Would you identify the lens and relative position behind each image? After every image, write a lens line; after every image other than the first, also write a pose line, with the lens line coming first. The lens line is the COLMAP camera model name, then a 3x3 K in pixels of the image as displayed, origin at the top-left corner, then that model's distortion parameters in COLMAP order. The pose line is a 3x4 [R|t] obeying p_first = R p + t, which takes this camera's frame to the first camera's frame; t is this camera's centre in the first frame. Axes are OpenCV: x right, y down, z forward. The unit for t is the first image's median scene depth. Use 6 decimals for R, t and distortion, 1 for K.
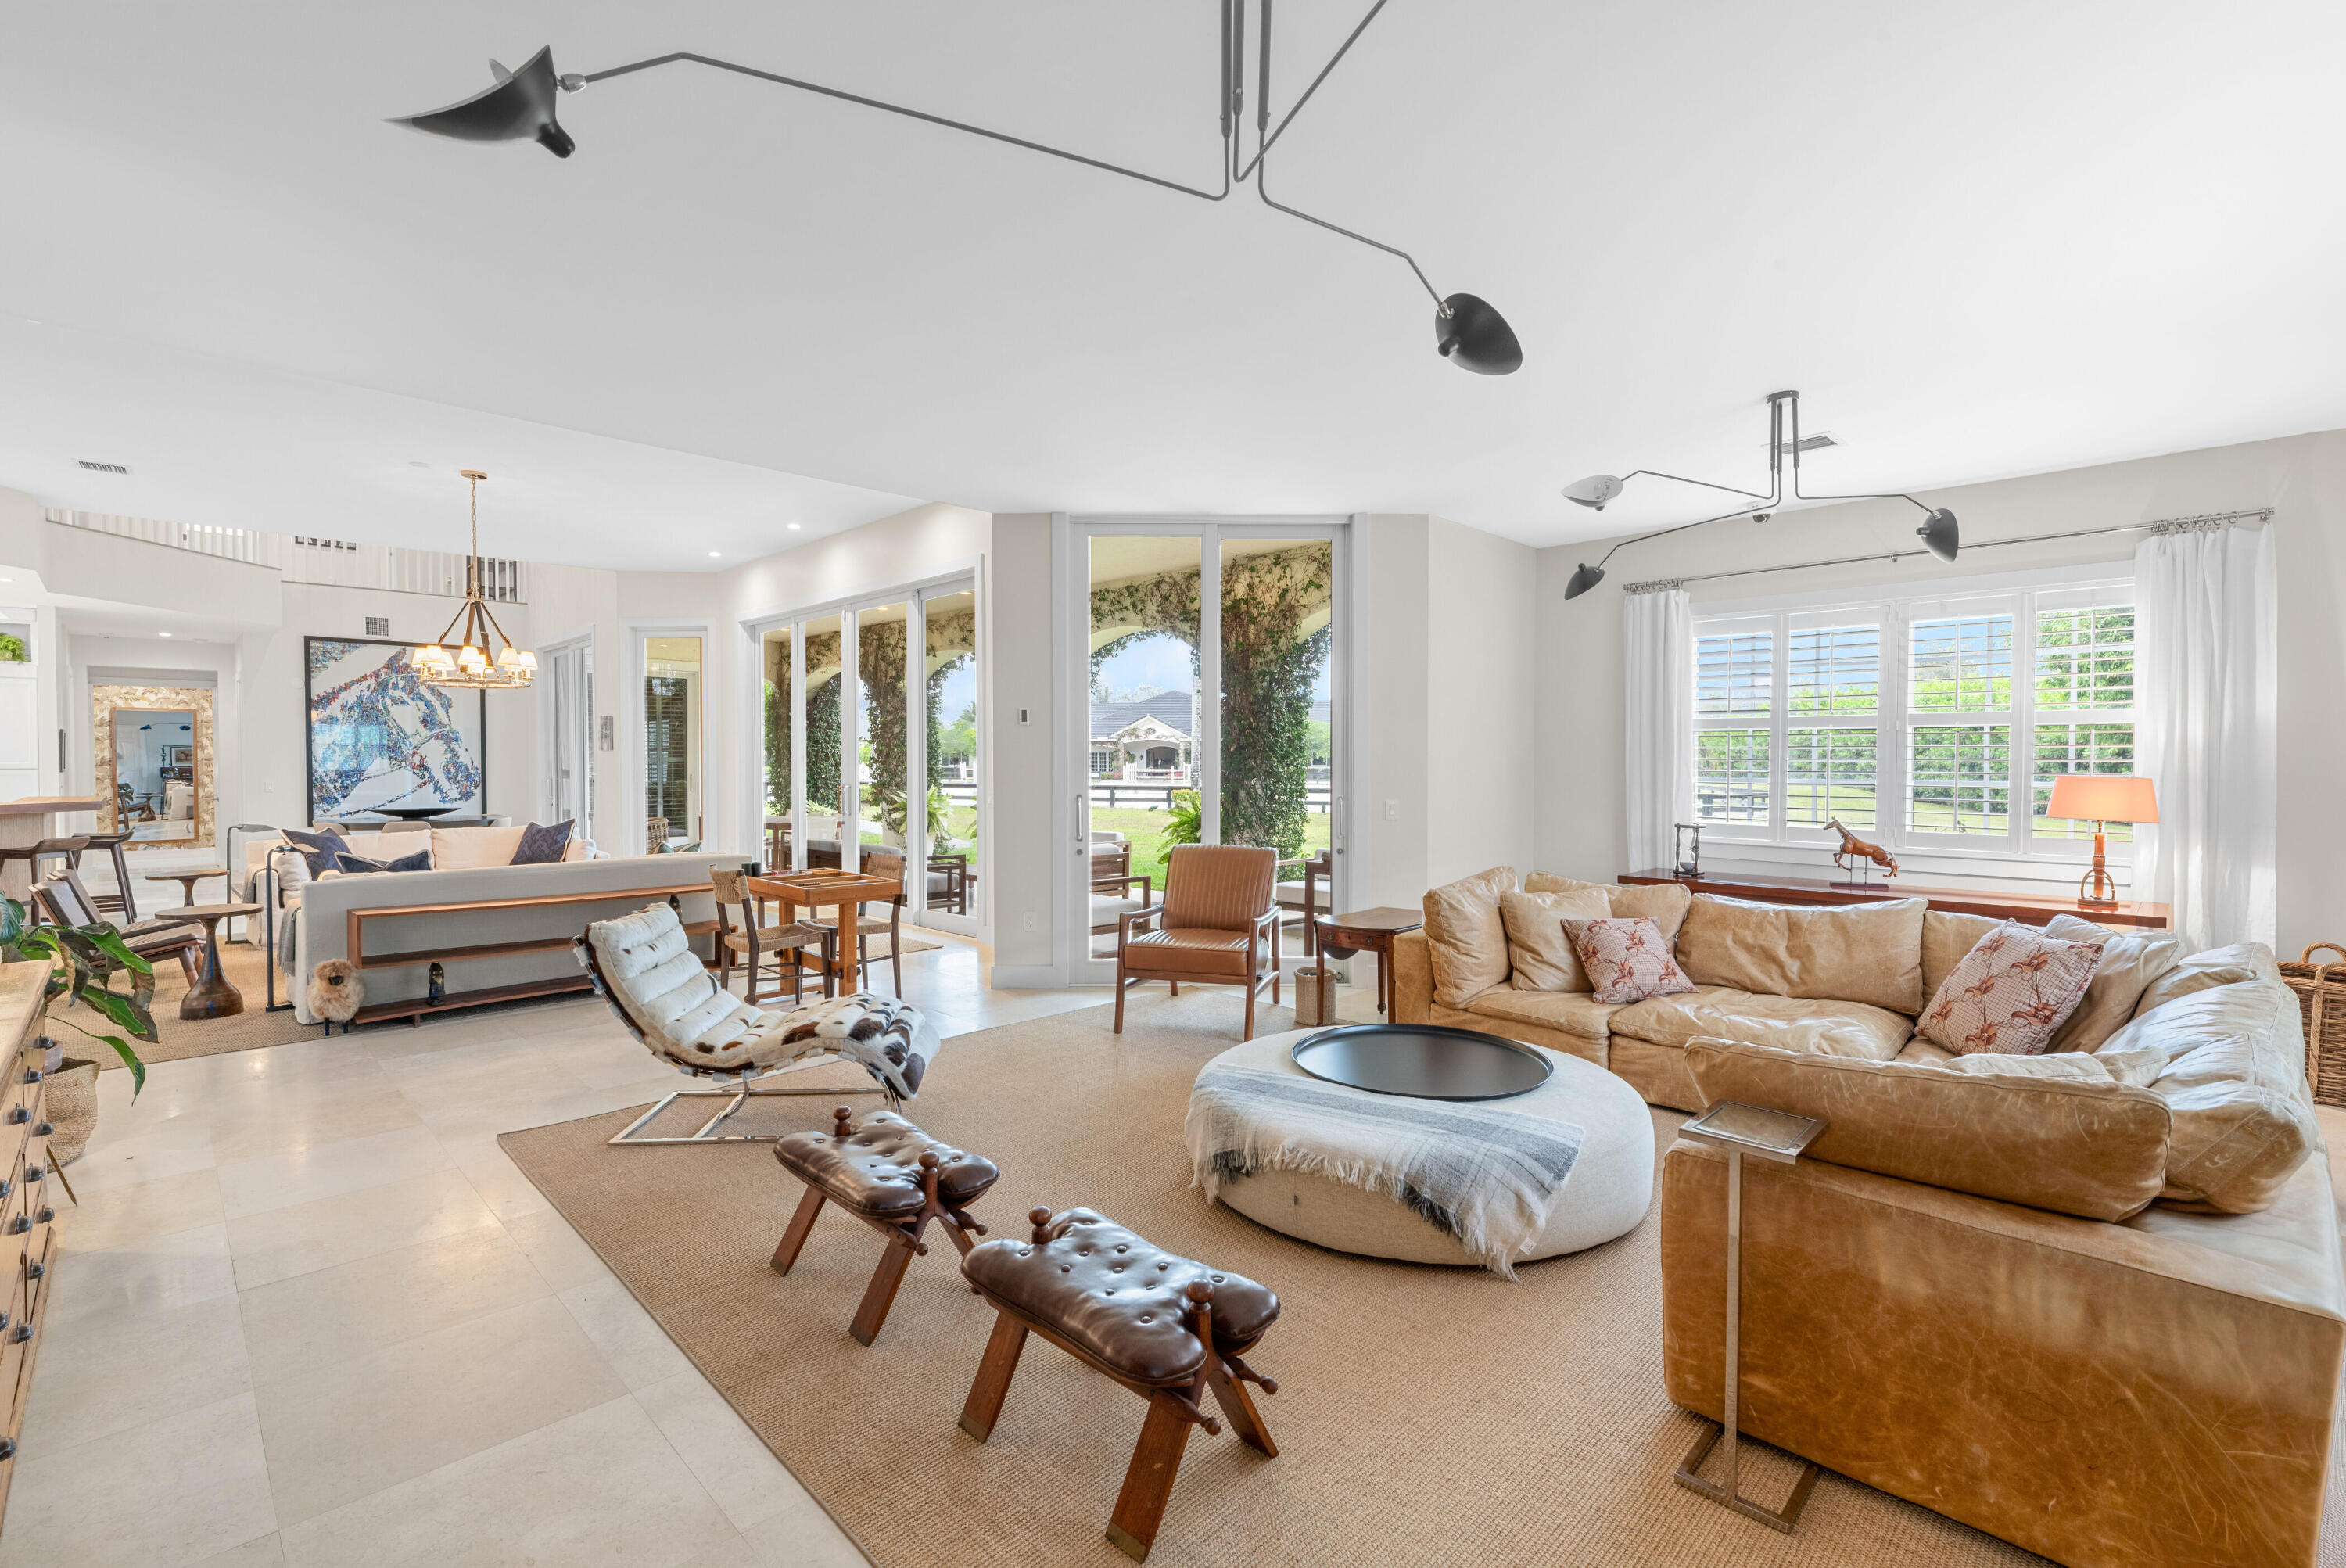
lens RADIAL K [[1068.7, 0, 1185.4], [0, 1068.7, 790.2], [0, 0, 1]] dist [0.002462, 0.000057]
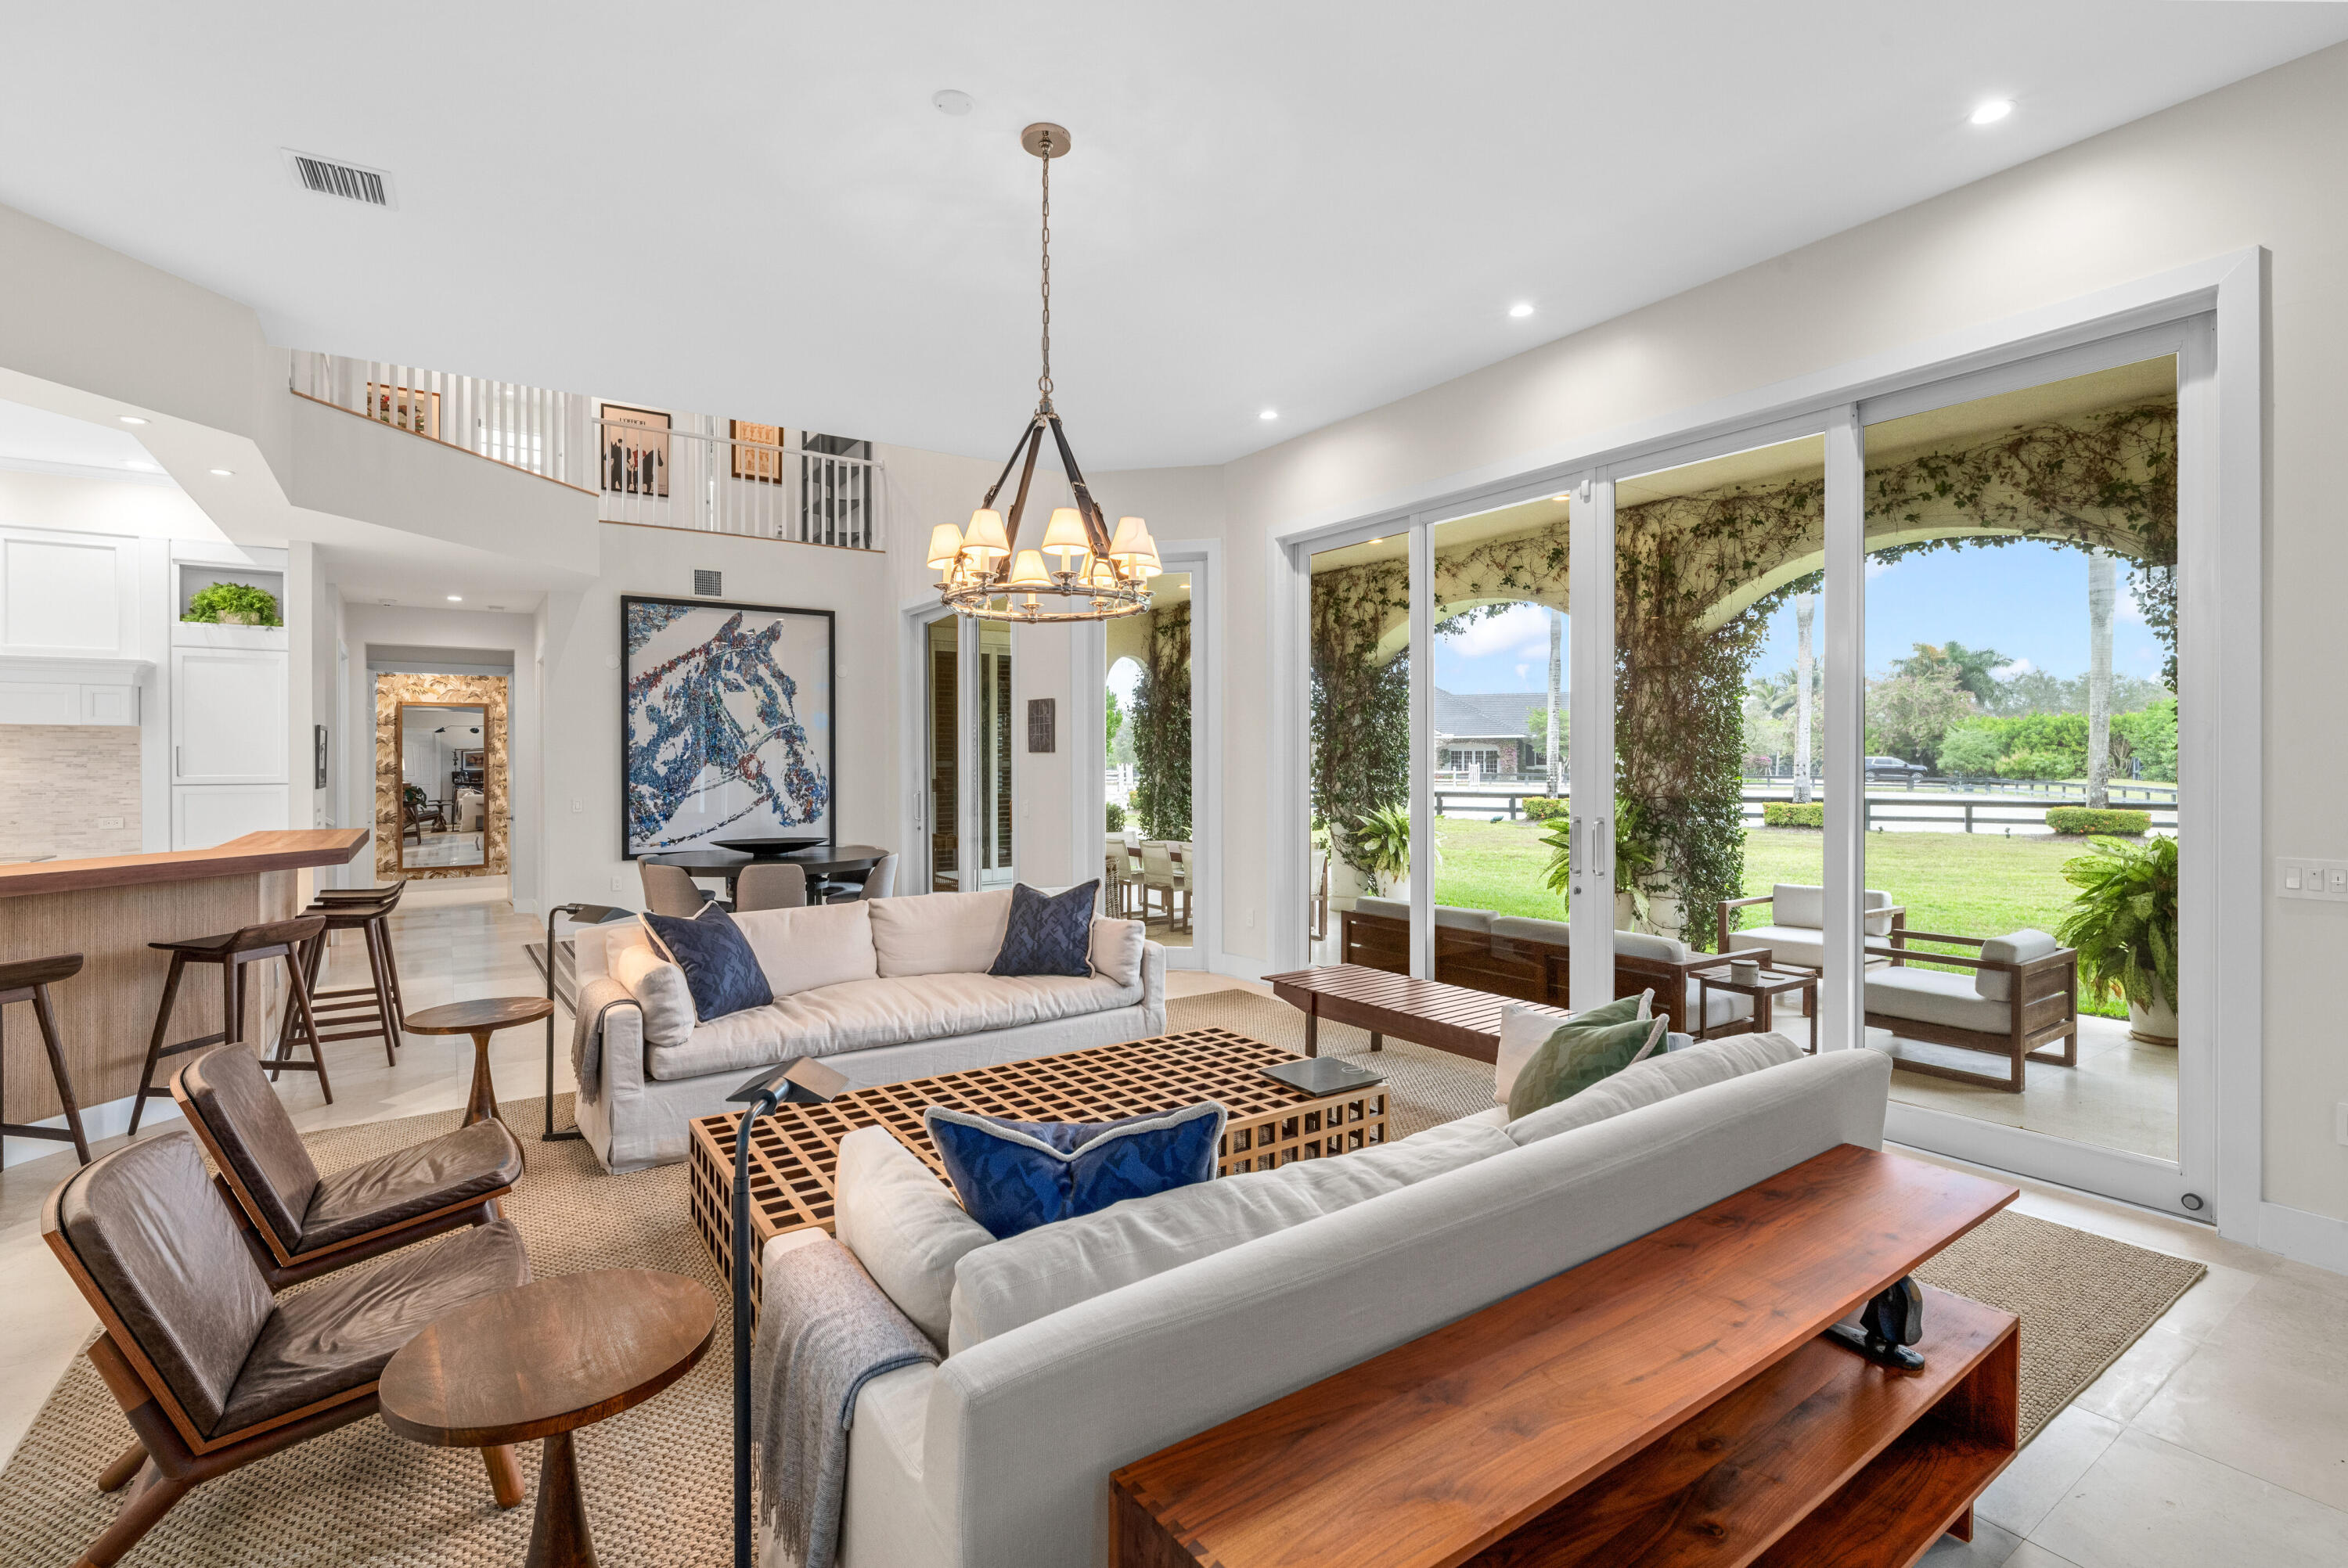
lens RADIAL K [[1069.4, 0, 1158.1], [0, 1069.4, 770.5], [0, 0, 1]] dist [0.002462, 0.000057]
pose [[0.983277, -0.001023, -0.182115, -0.316135], [-0.002248, 0.999840, -0.017752, -0.013598], [0.182104, 0.017865, 0.983117, 0.337470]]
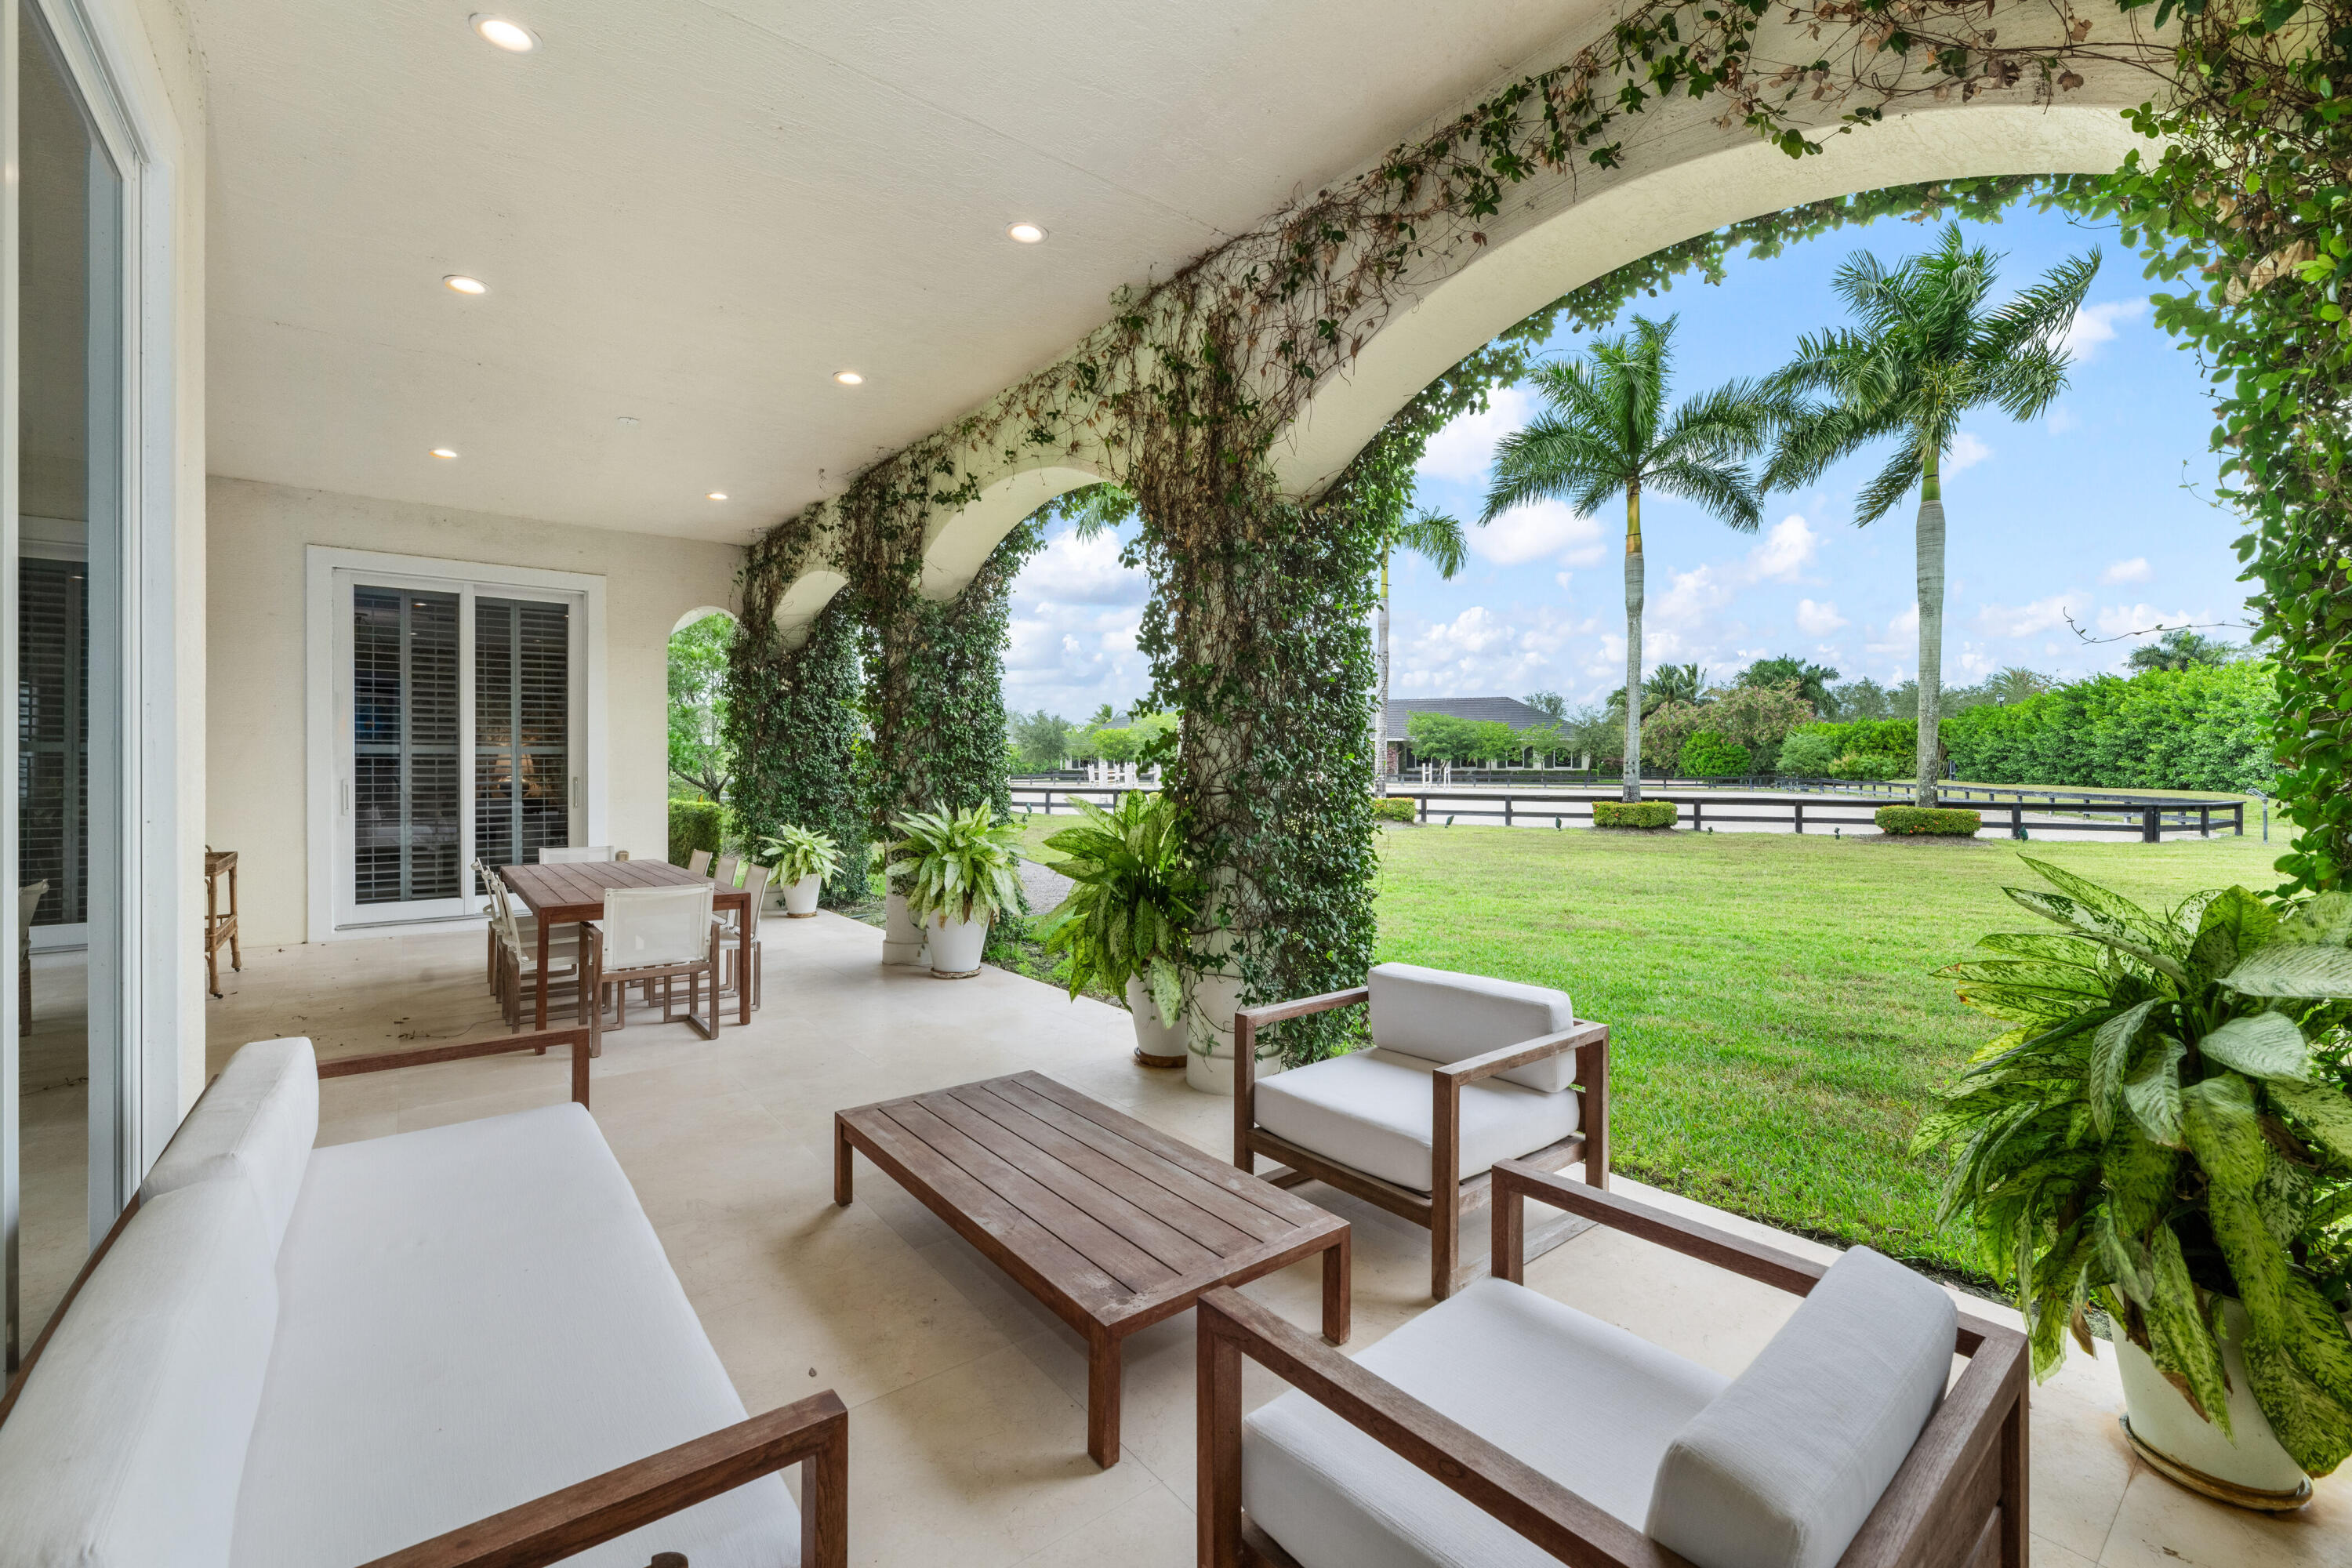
lens RADIAL K [[956.1, 0, 1175.6], [0, 956.1, 771.1], [0, 0, 1]] dist [-0.001045, 0.000886]
pose [[0.992705, -0.000665, -0.120566, -0.121309], [-0.001881, 0.999778, -0.021001, -0.010017], [0.120553, 0.021074, 0.992483, 0.694507]]
